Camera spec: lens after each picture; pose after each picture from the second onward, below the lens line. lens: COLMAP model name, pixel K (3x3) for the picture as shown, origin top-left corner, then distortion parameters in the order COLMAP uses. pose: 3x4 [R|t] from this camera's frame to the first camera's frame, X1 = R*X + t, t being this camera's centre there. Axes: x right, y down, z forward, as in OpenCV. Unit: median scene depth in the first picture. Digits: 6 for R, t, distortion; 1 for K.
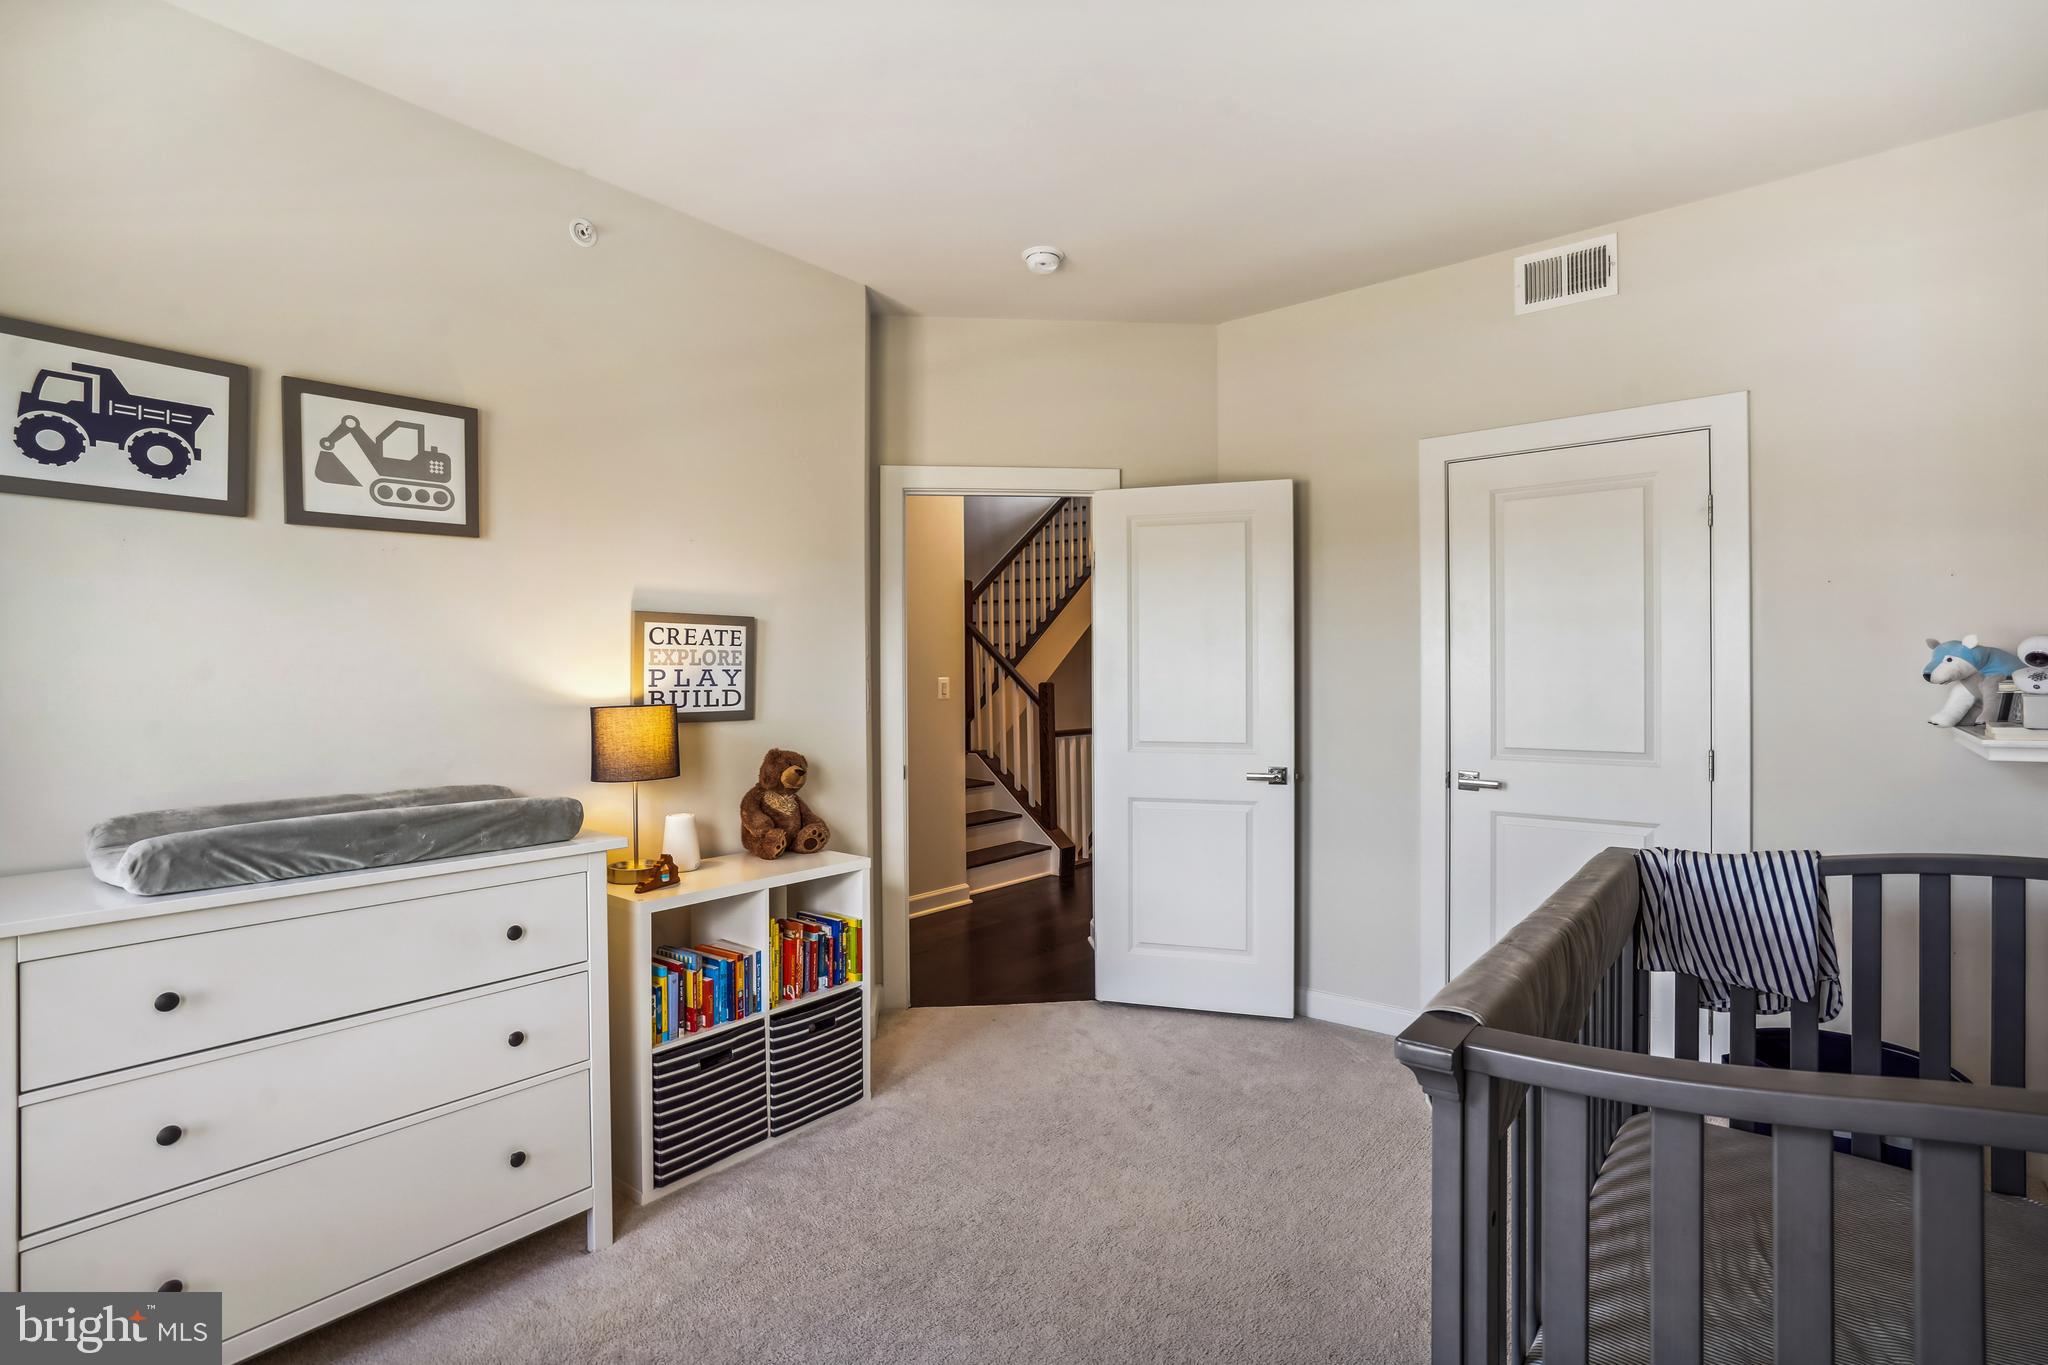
lens RADIAL K [[951.2, 0, 1024.0], [0, 951.2, 682.5], [0, 0, 1]] dist [-0.001726, -0.000313]
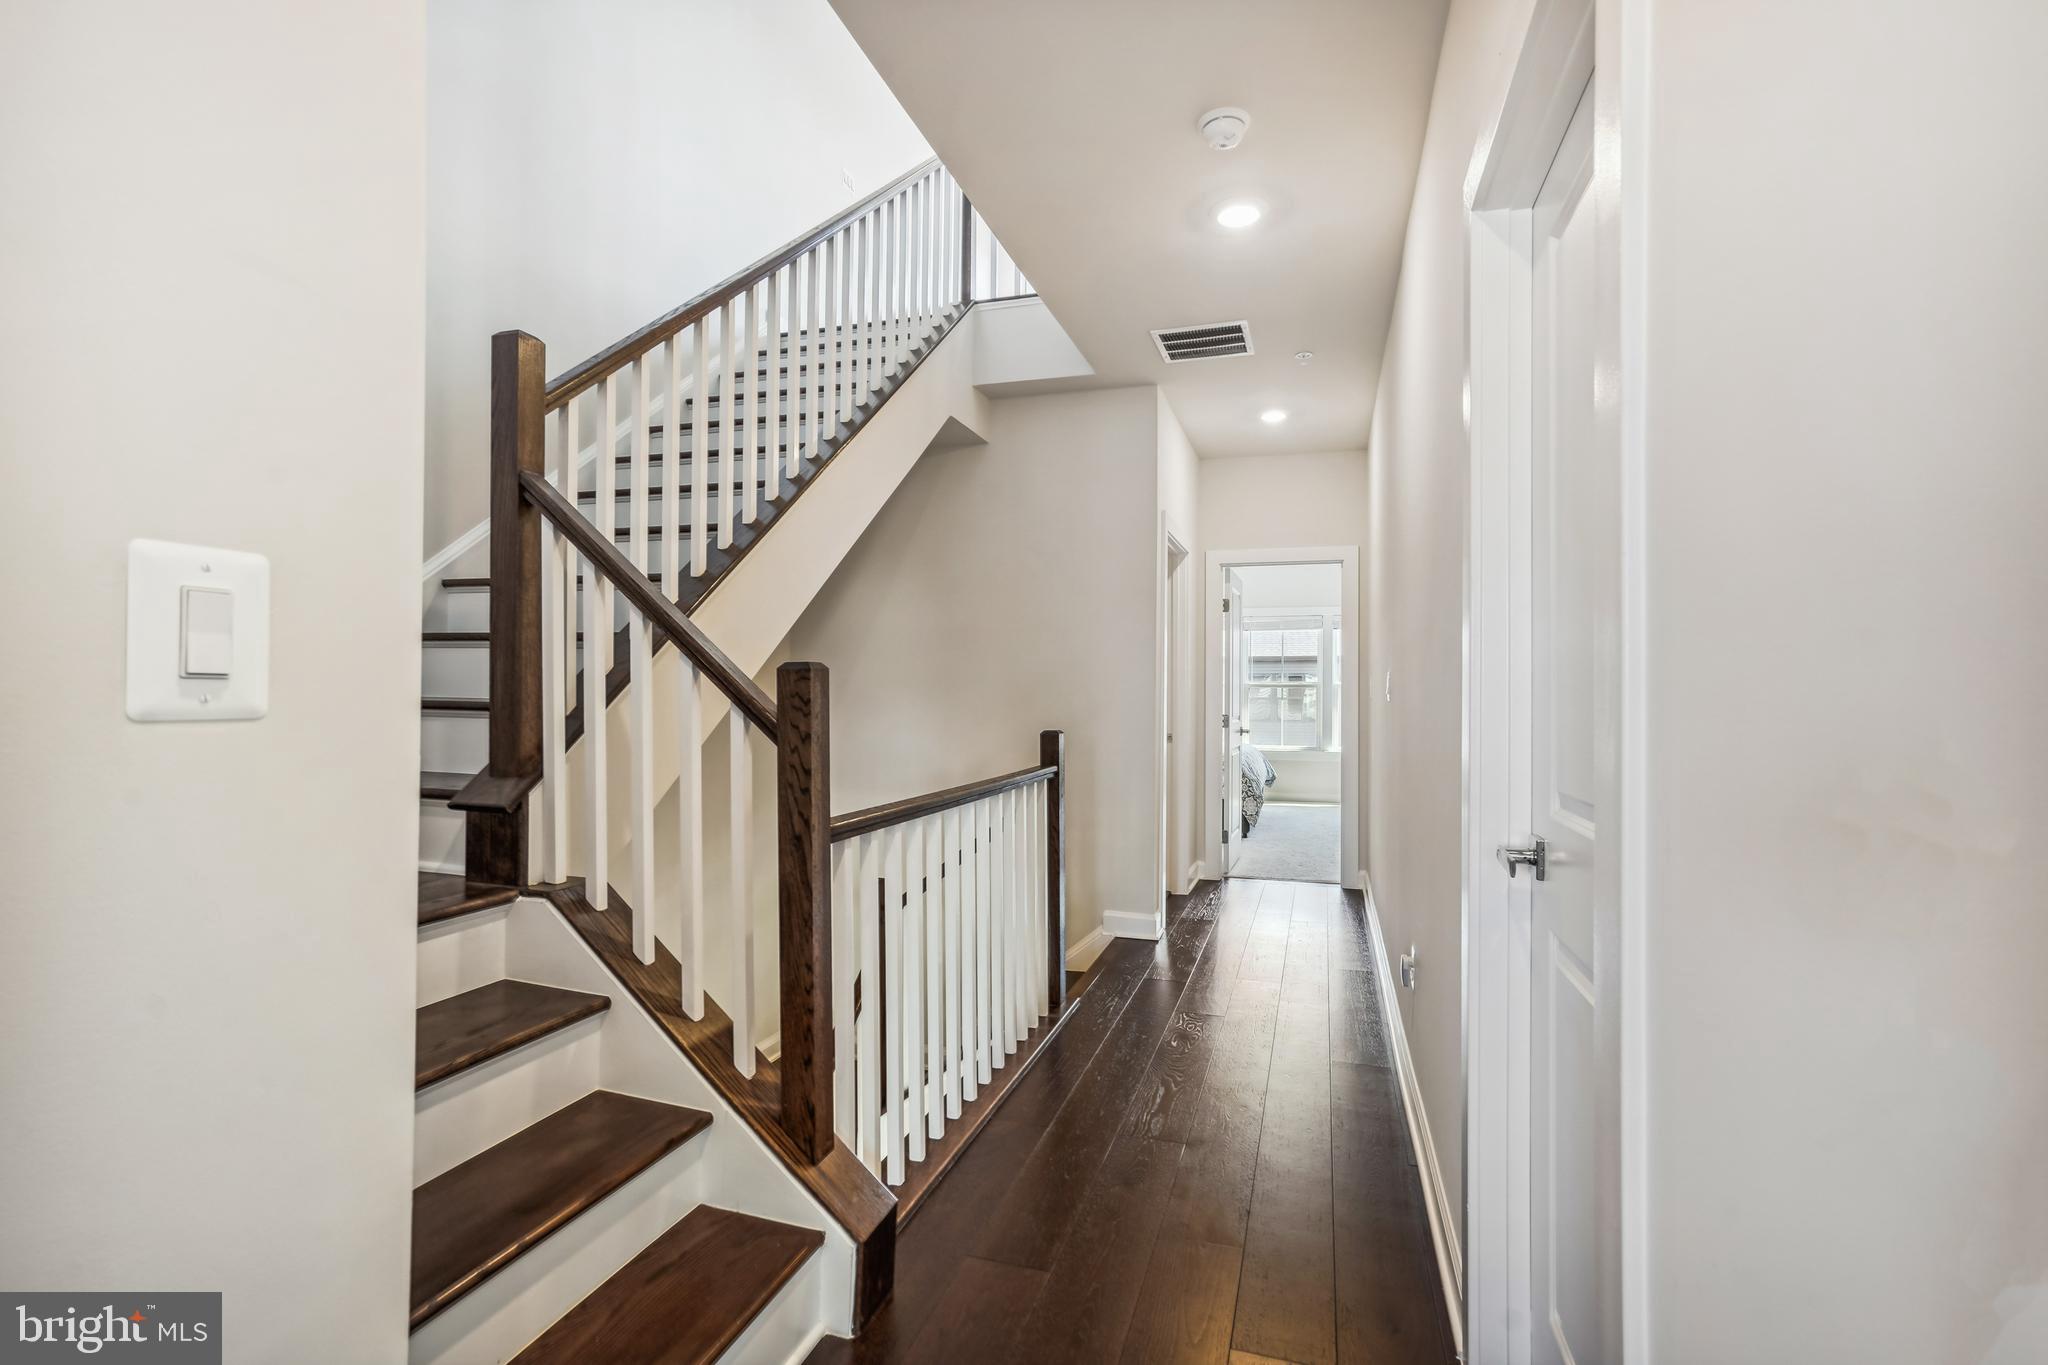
lens RADIAL K [[951.2, 0, 1024.0], [0, 951.2, 682.5], [0, 0, 1]] dist [-0.001726, -0.000313]
pose [[0.929995, 0.014682, 0.367279, -0.021208], [-0.006434, 0.999699, -0.023672, 0.012822], [-0.367516, 0.019652, 0.929810, 0.675171]]
